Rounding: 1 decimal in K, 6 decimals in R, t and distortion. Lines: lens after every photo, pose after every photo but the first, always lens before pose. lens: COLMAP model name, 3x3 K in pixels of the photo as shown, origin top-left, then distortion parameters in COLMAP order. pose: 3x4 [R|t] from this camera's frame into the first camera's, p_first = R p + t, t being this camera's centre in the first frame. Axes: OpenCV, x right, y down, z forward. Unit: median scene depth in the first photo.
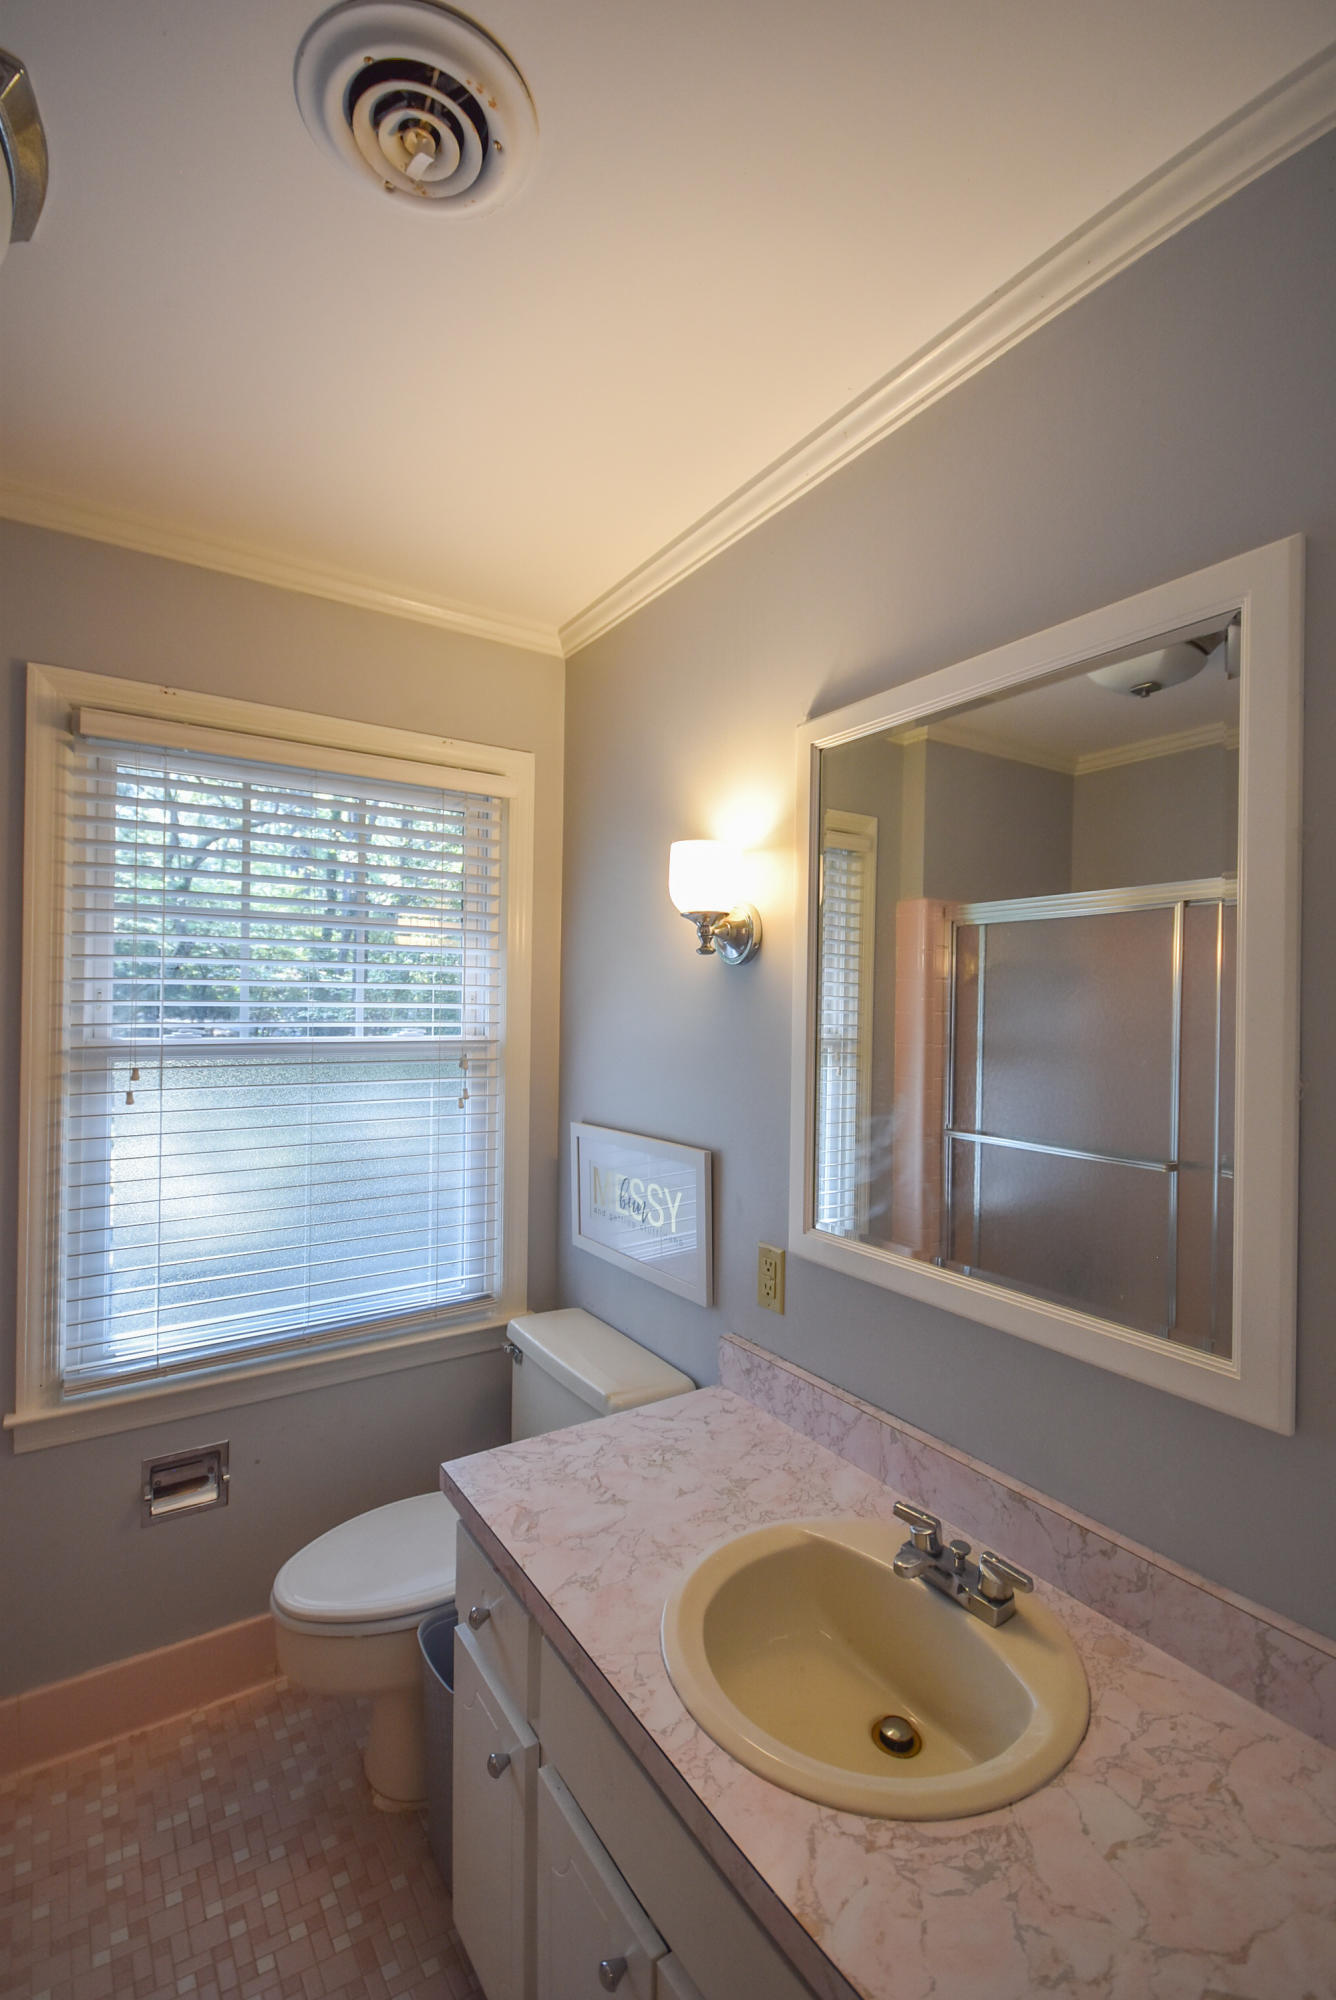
lens RADIAL K [[890.1, 0, 655.7], [0, 890.1, 1003.0], [0, 0, 1]] dist [0.011823, -0.011121]
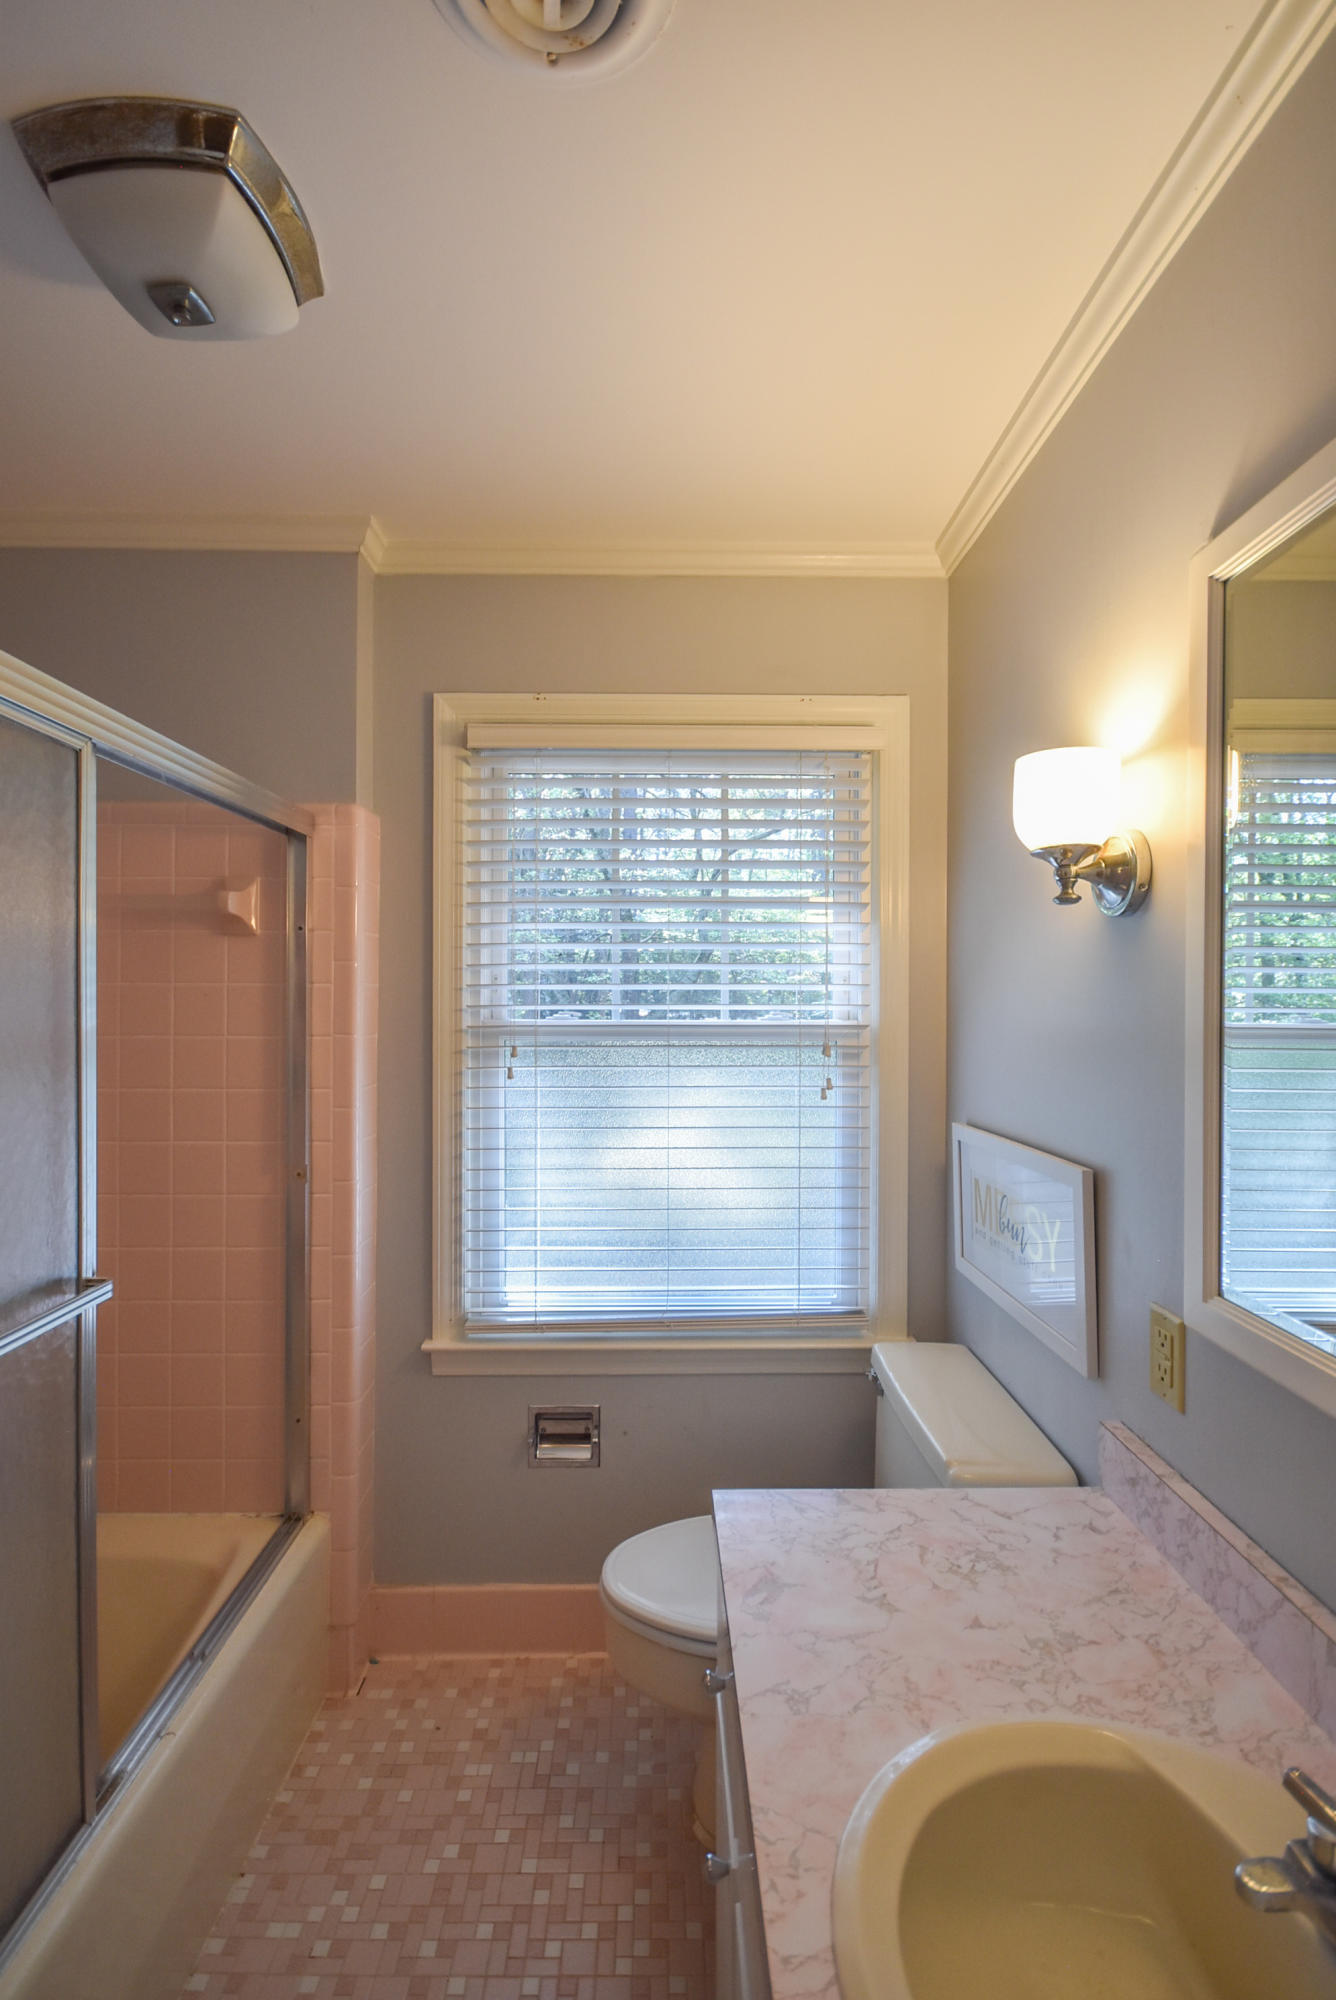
lens RADIAL K [[890.1, 0, 664.2], [0, 890.1, 1001.7], [0, 0, 1]] dist [0.011823, -0.011121]
pose [[0.842842, -0.009888, -0.538071, 0.162627], [0.009557, 0.999949, -0.003405, 0.024981], [0.538077, -0.002273, 0.842893, 0.180305]]
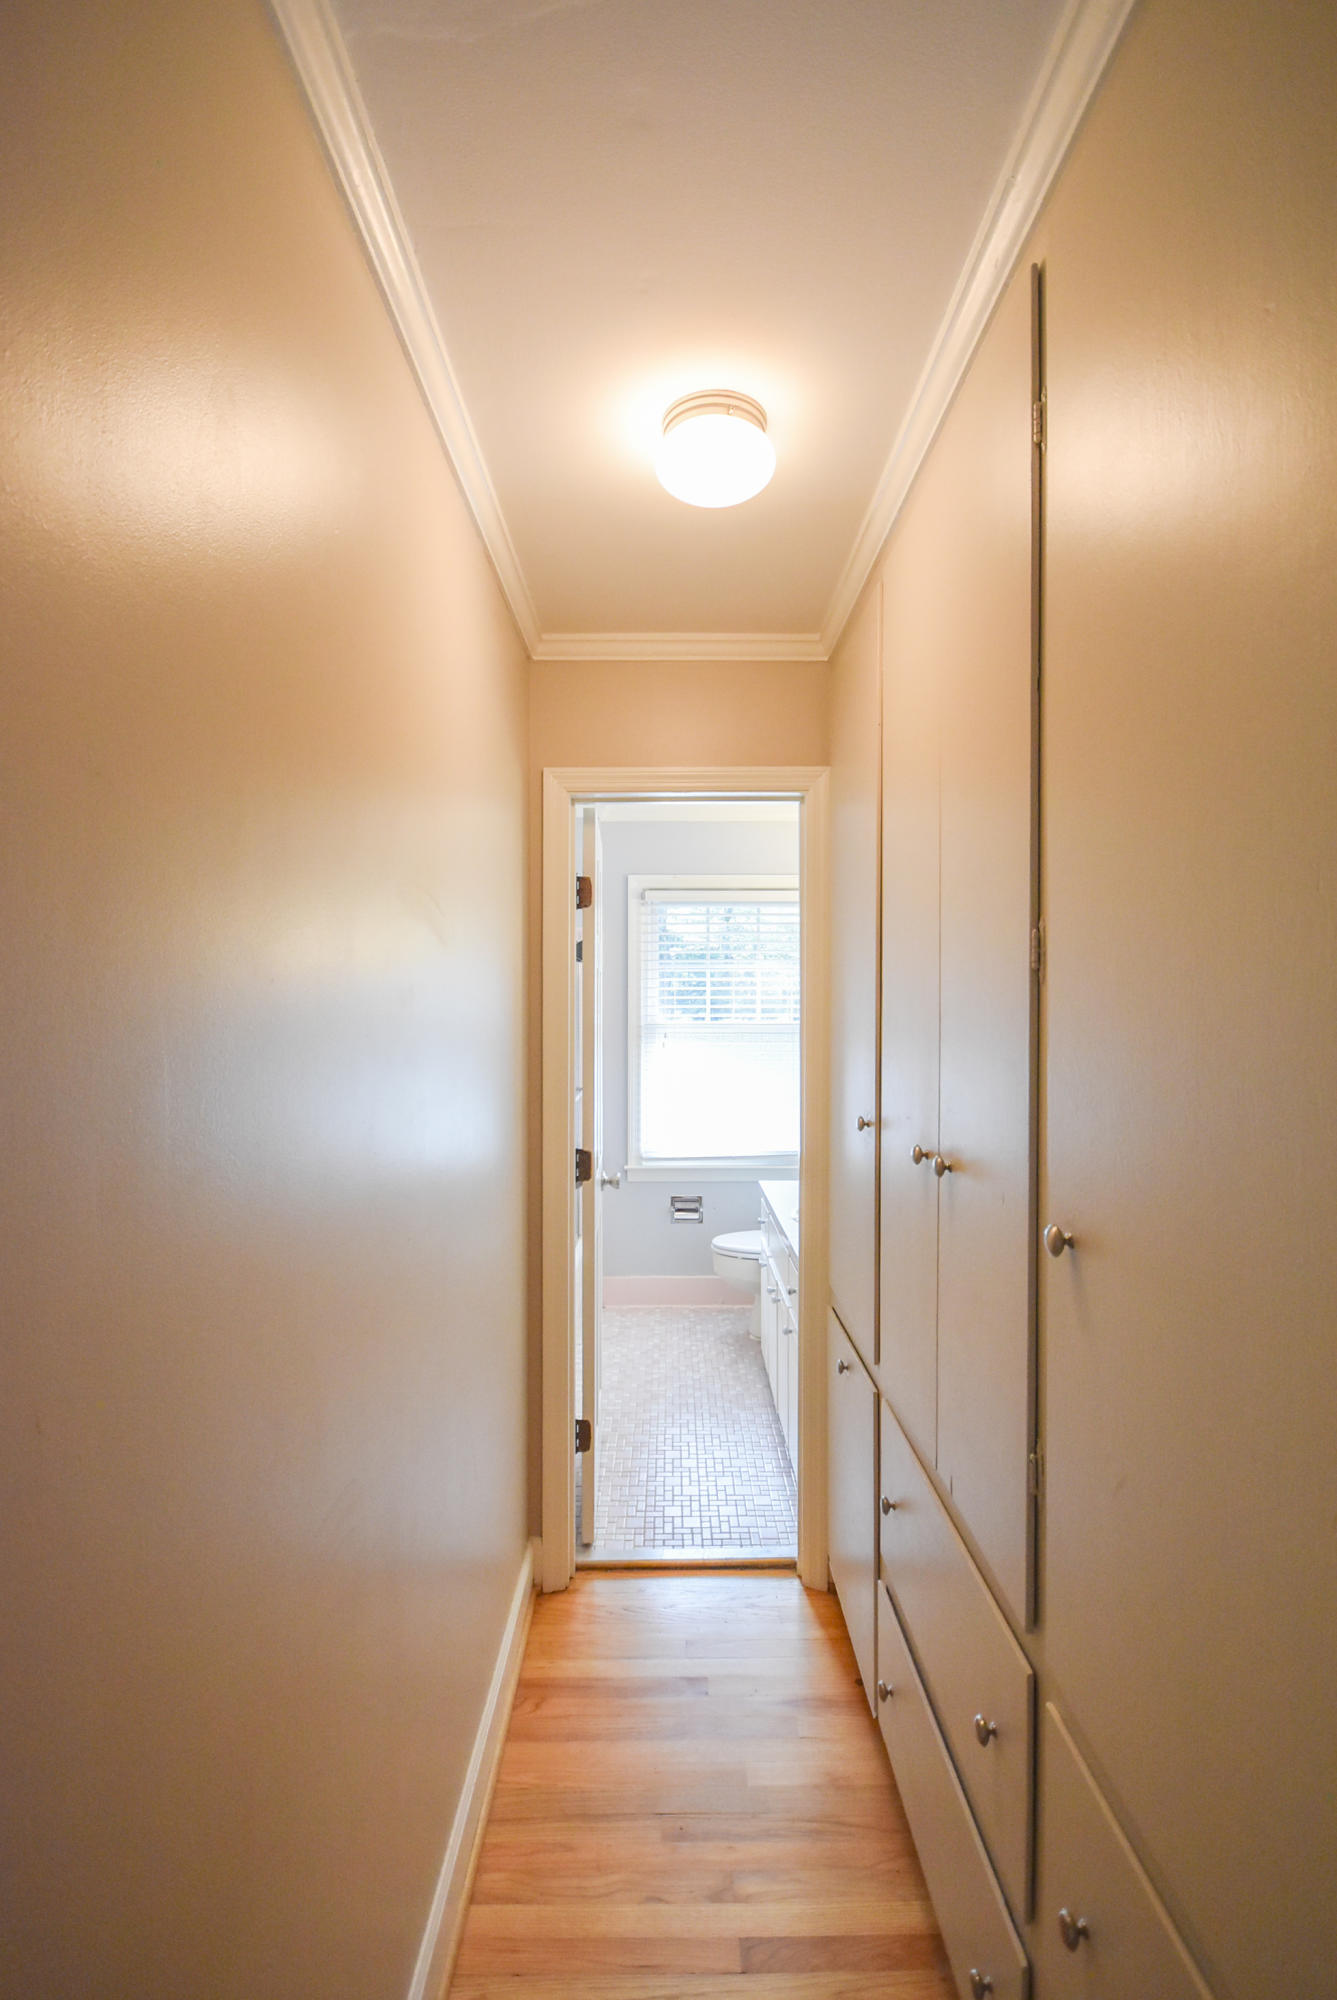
lens RADIAL K [[890.1, 0, 677.2], [0, 890.1, 1001.3], [0, 0, 1]] dist [0.011823, -0.011121]
pose [[0.841586, -0.014726, -0.539923, 0.784160], [0.011478, 0.999890, -0.009380, 0.009909], [0.540002, 0.001697, 0.841662, -1.068200]]
